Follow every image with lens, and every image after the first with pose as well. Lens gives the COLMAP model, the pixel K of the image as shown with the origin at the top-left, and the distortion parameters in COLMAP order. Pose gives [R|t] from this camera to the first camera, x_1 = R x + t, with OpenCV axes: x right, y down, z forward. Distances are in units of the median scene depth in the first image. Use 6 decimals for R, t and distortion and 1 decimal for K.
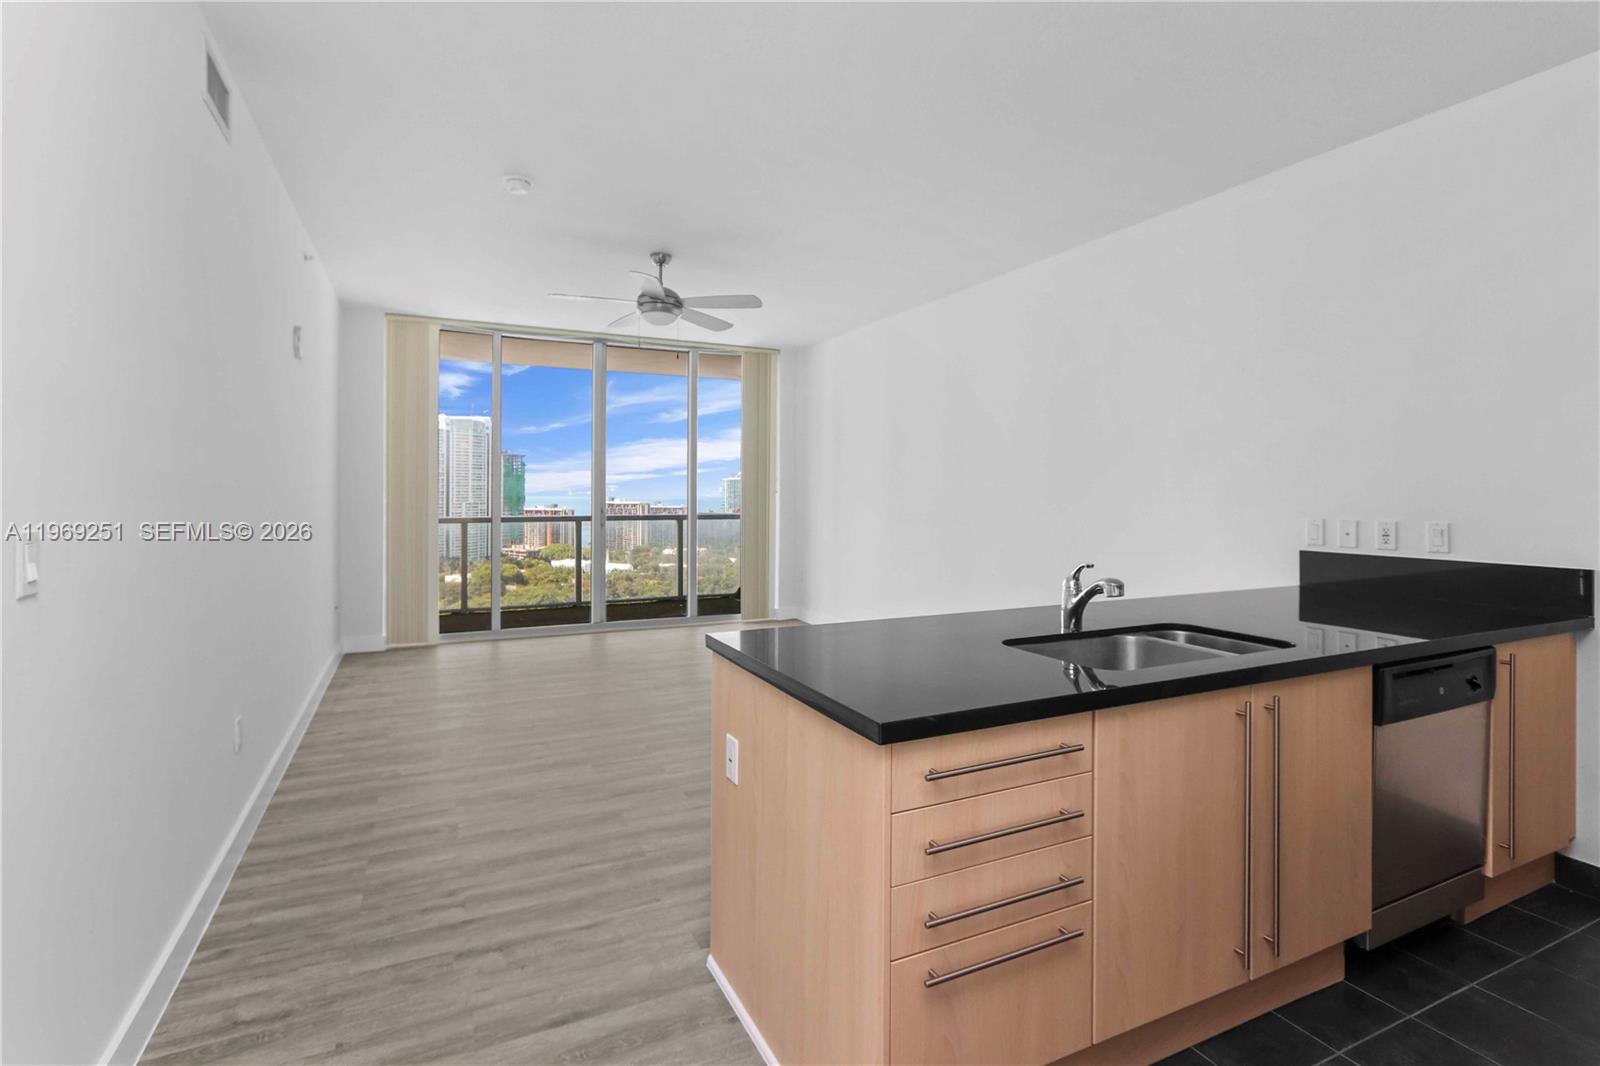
lens RADIAL K [[759.4, 0, 780.5], [0, 759.4, 491.8], [0, 0, 1]] dist [0.001900, 0.000463]
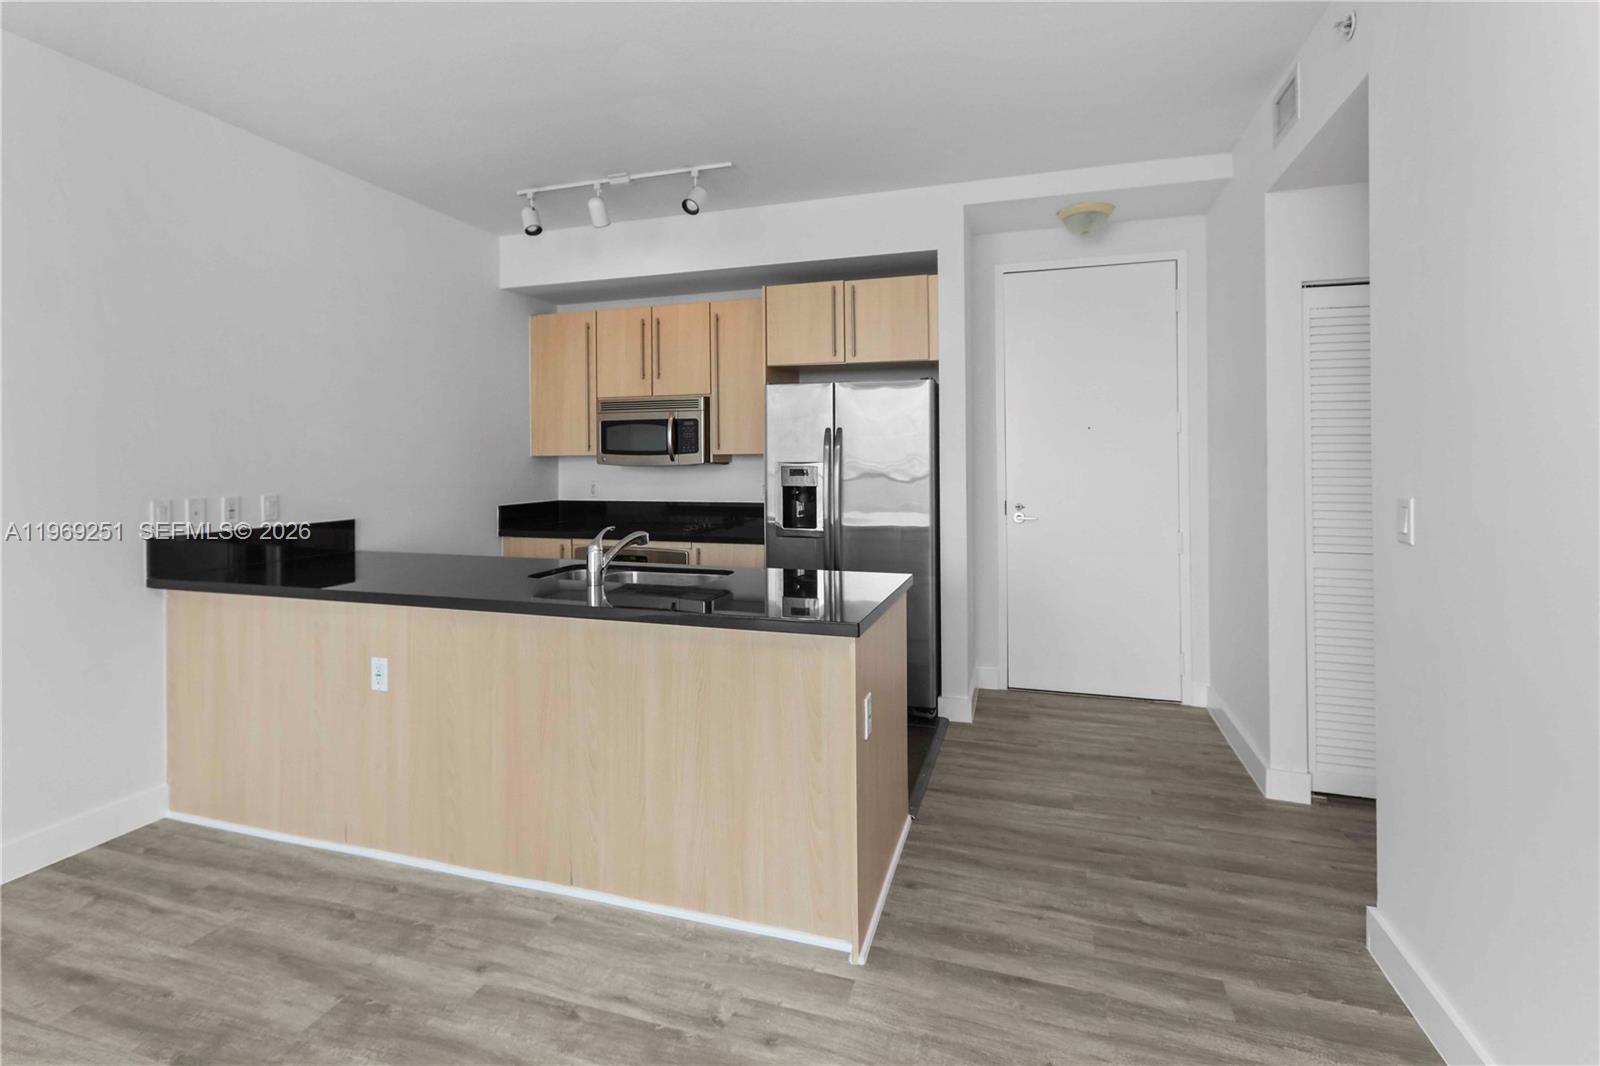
lens RADIAL K [[758.3, 0, 783.9], [0, 758.3, 465.9], [0, 0, 1]] dist [0.003826, 0.001085]
pose [[-0.728710, -0.006859, 0.684788, -0.383278], [0.002967, 0.999909, 0.013173, -0.013137], [-0.684816, 0.011631, -0.728623, 0.996787]]
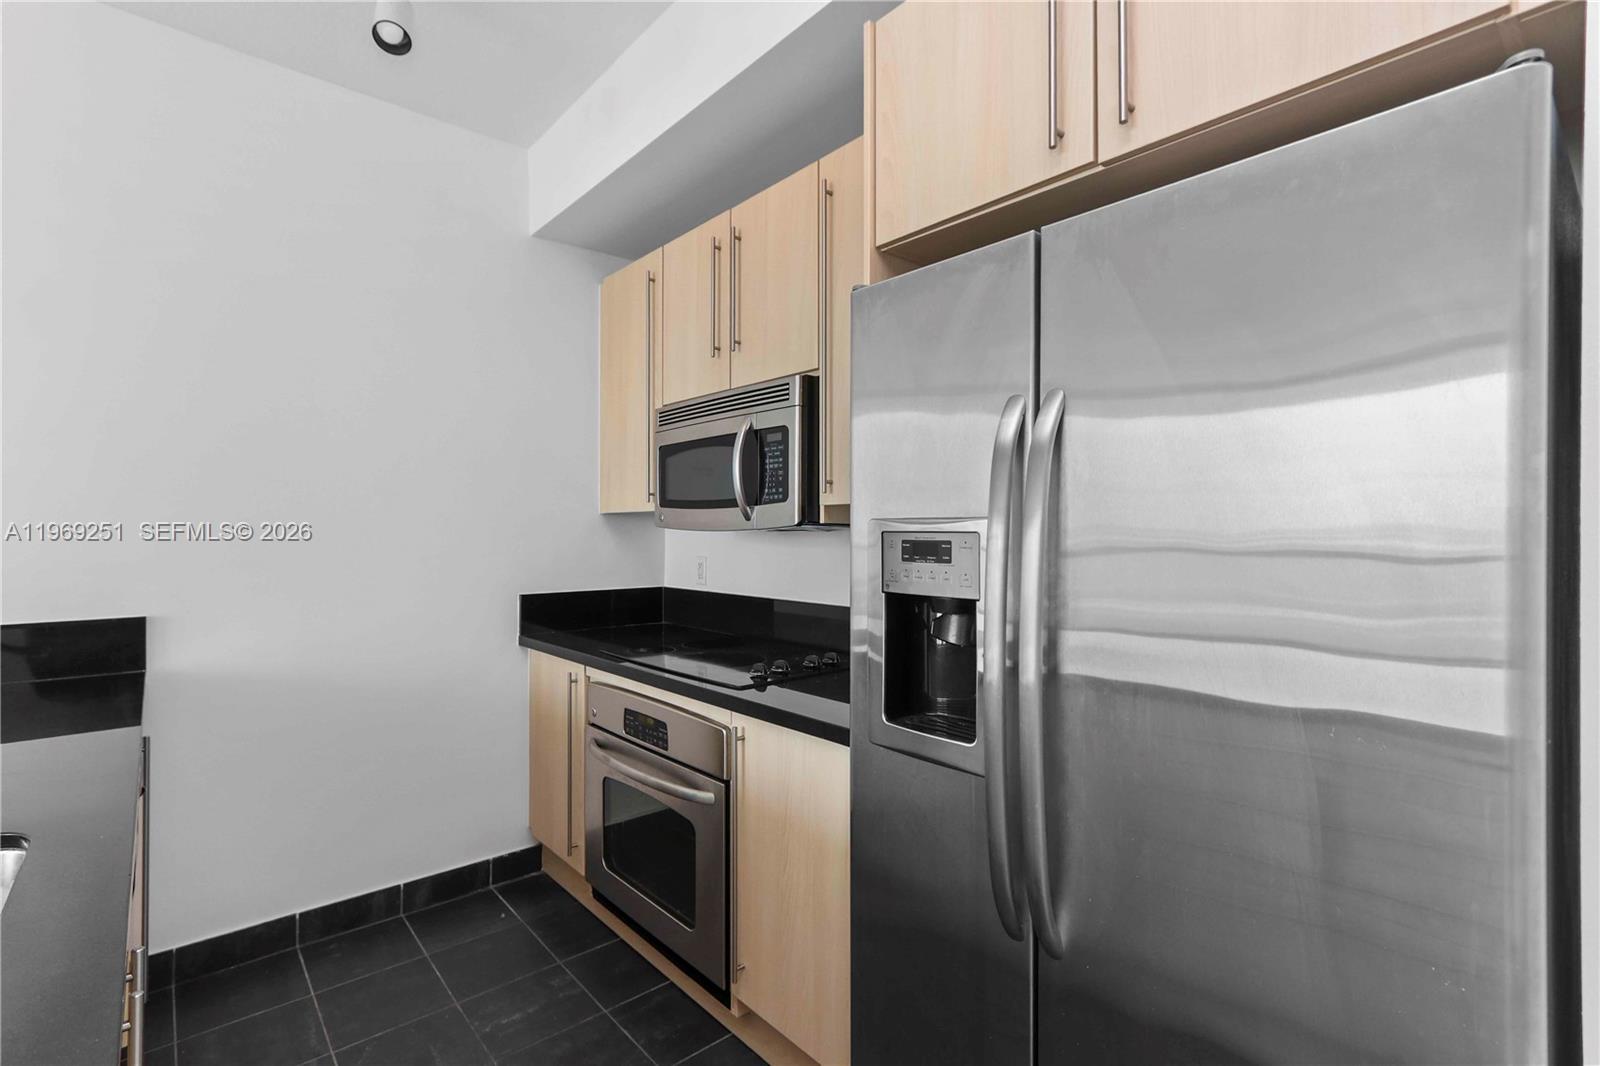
lens RADIAL K [[736.2, 0, 777.9], [0, 736.2, 528.9], [0, 0, 1]] dist [-0.000946, -0.000151]
pose [[-0.259977, -0.002721, 0.965611, 0.045300], [-0.003117, 0.999993, 0.001979, 0.000301], [-0.965610, -0.002496, -0.259984, 0.342900]]
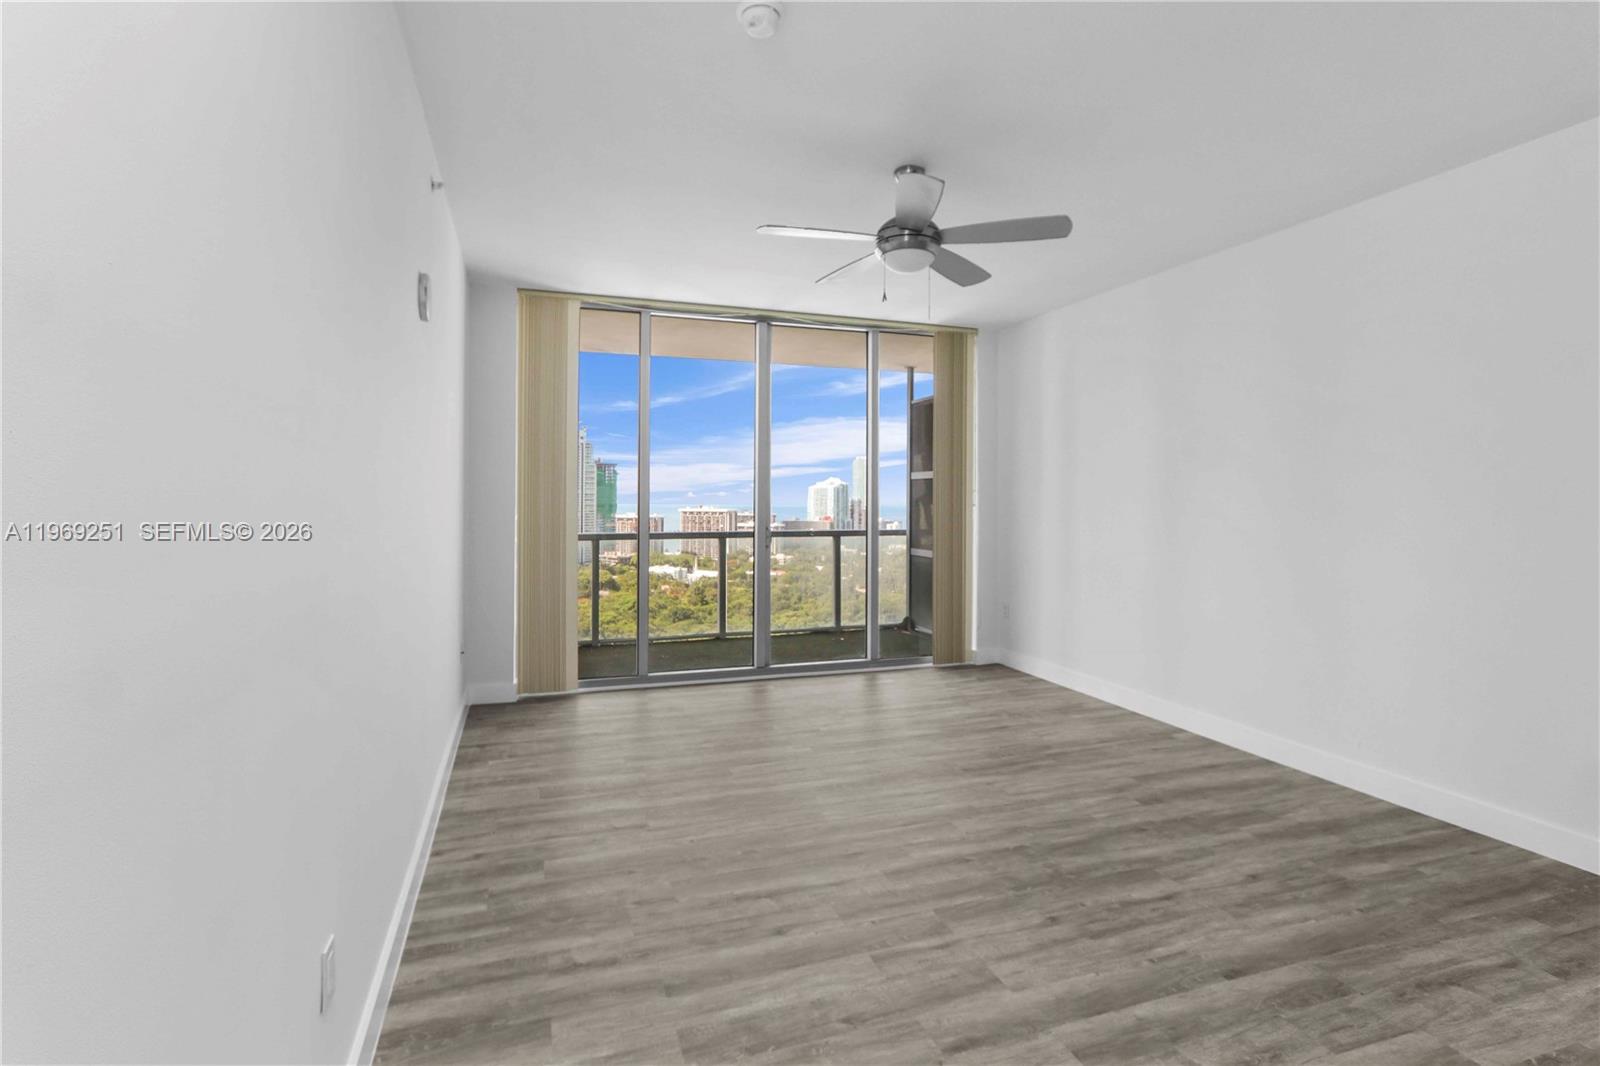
lens RADIAL K [[758.3, 0, 773.3], [0, 758.3, 490.9], [0, 0, 1]] dist [-0.001170, -0.000243]
pose [[0.992941, -0.002919, -0.118575, -0.245413], [0.001602, 0.999936, -0.011198, -0.011600], [0.118600, 0.010929, 0.992882, 0.365685]]
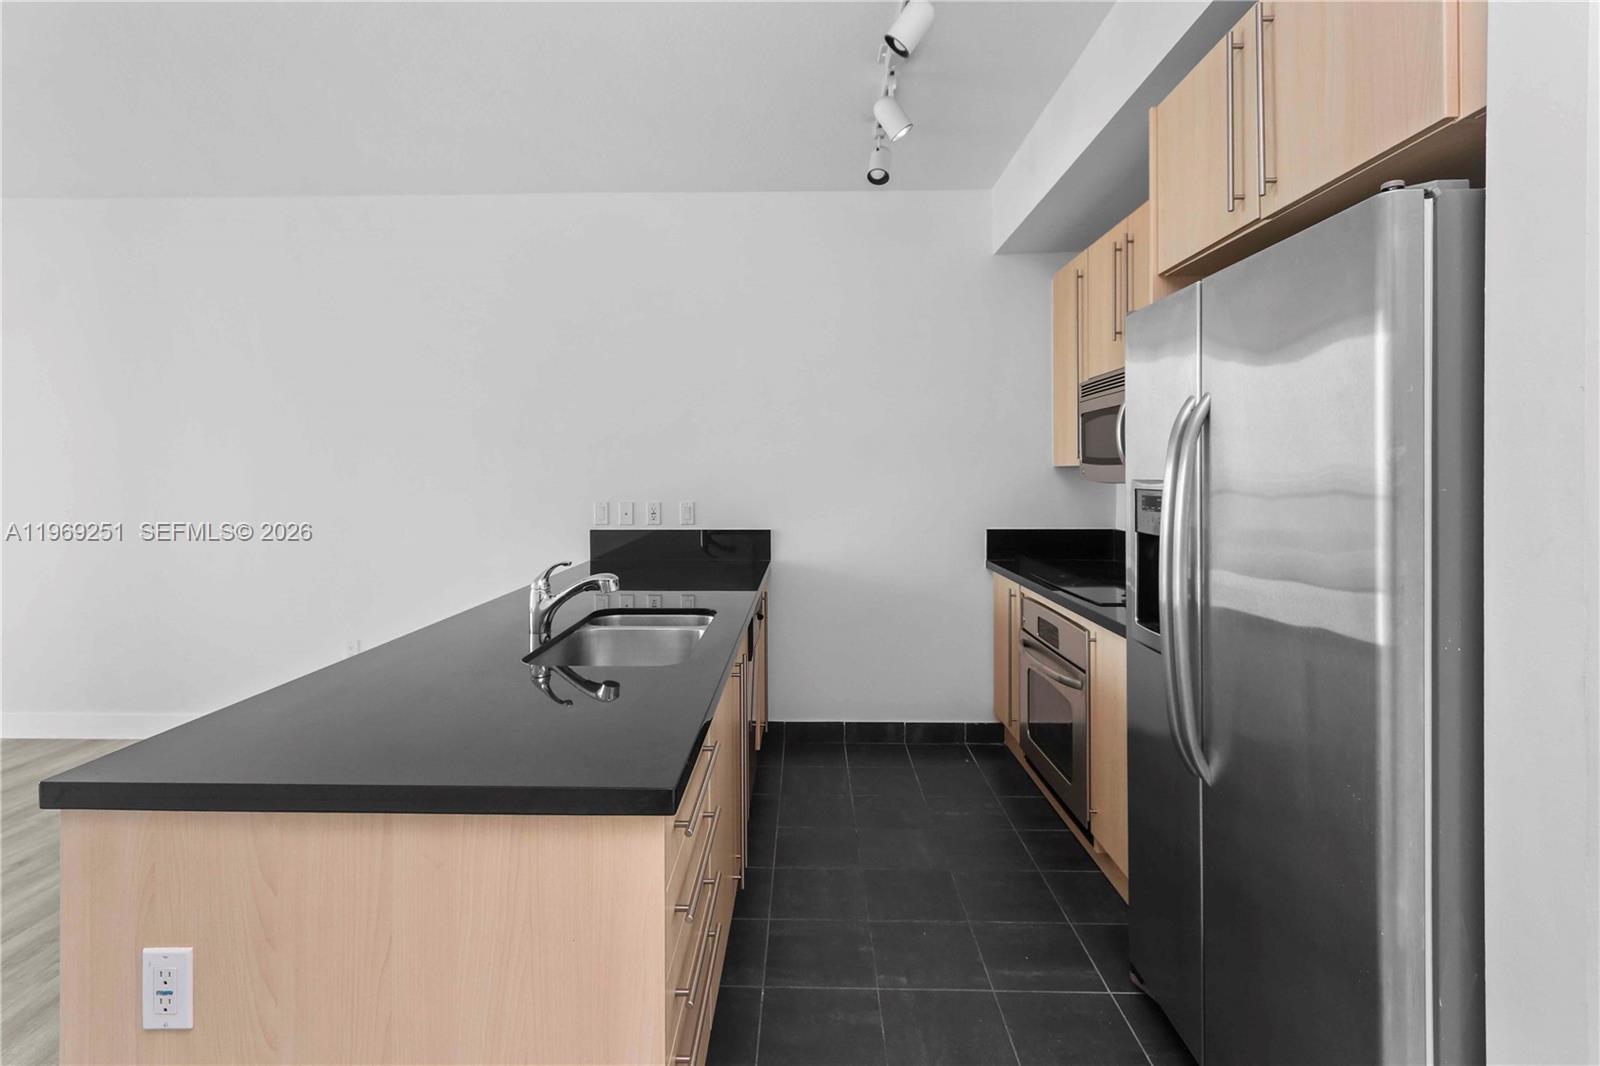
lens RADIAL K [[758.3, 0, 783.9], [0, 758.3, 465.9], [0, 0, 1]] dist [0.003826, 0.001085]
pose [[0.451421, 0.001765, 0.892309, -0.190761], [0.005715, 0.999972, -0.004869, -0.012035], [-0.892293, 0.007298, 0.451398, 0.186454]]
